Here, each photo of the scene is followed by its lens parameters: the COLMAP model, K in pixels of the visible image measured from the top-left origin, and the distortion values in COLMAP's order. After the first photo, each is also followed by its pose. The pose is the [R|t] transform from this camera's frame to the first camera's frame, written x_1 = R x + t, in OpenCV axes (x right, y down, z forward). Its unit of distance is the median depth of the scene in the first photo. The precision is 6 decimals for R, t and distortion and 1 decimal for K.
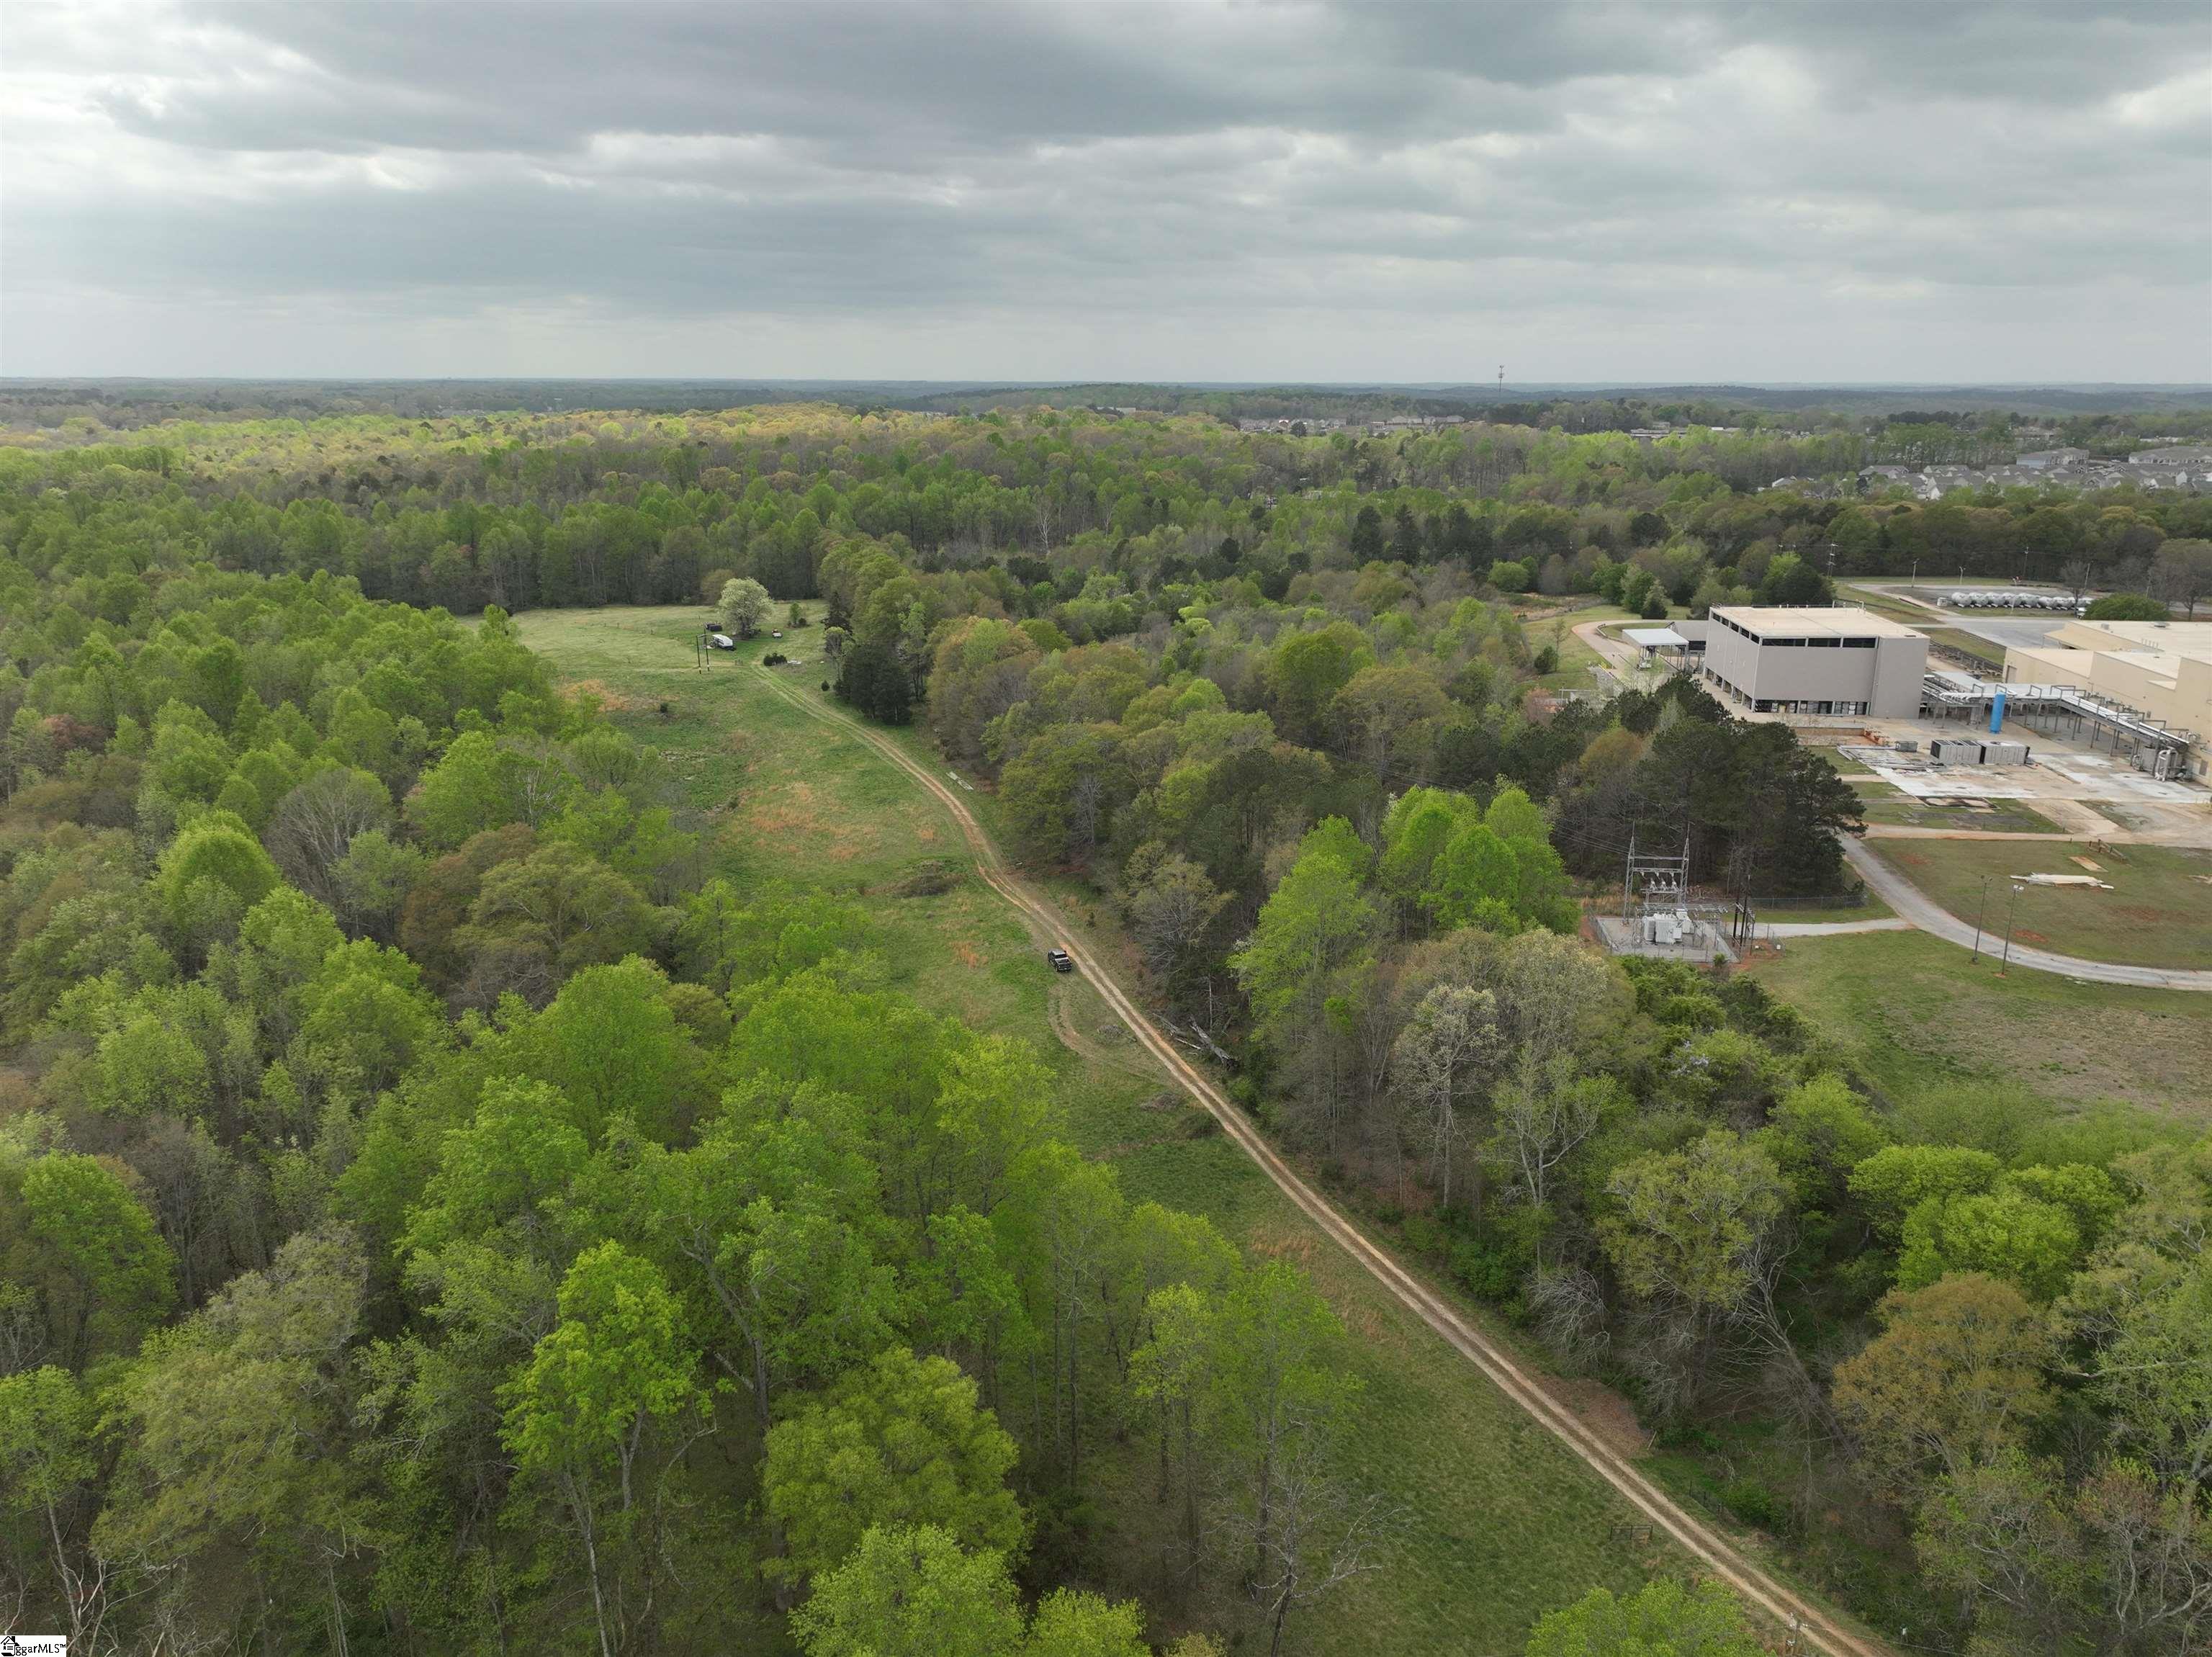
lens RADIAL K [[1599.9, 0, 1106.0], [0, 1599.9, 828.5], [0, 0, 1]] dist [0.006306, 0.000960]
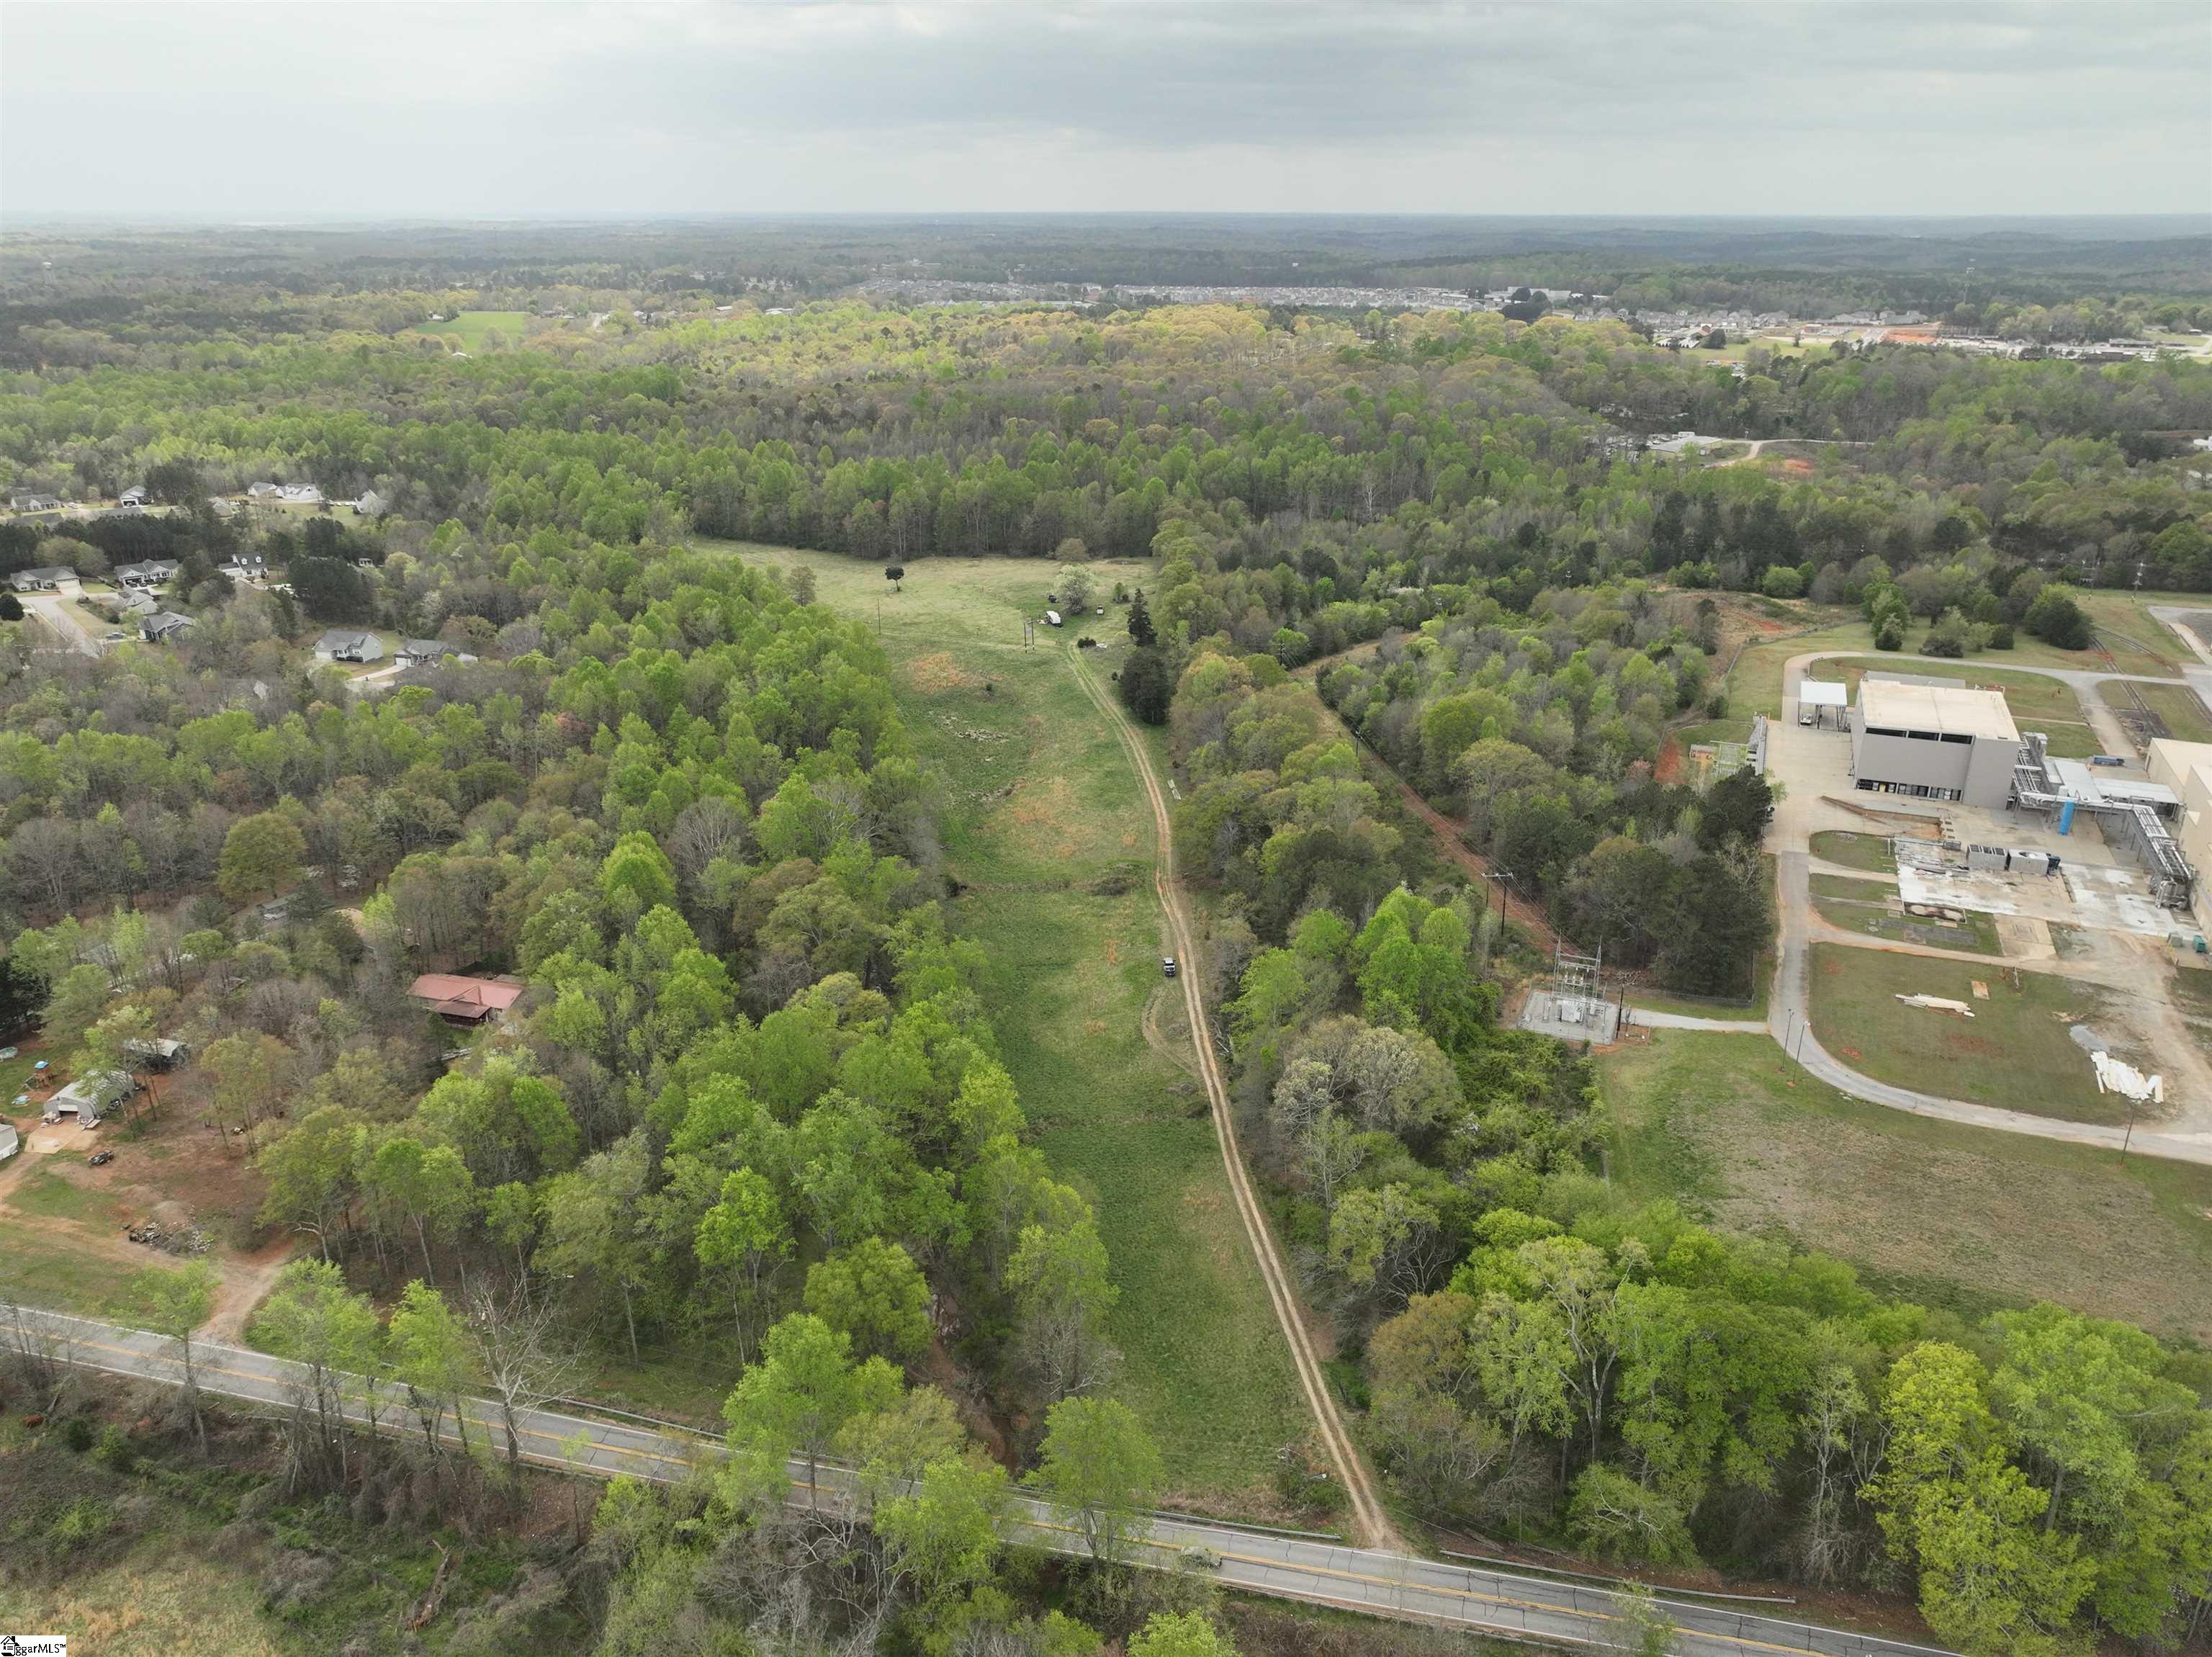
lens RADIAL K [[1599.9, 0, 1106.0], [0, 1599.9, 828.5], [0, 0, 1]] dist [0.006306, 0.000960]
pose [[0.960153, 0.097339, -0.261975, 0.341679], [-0.070889, 0.991554, 0.108610, -0.233759], [0.270334, -0.085711, 0.958944, -0.449338]]
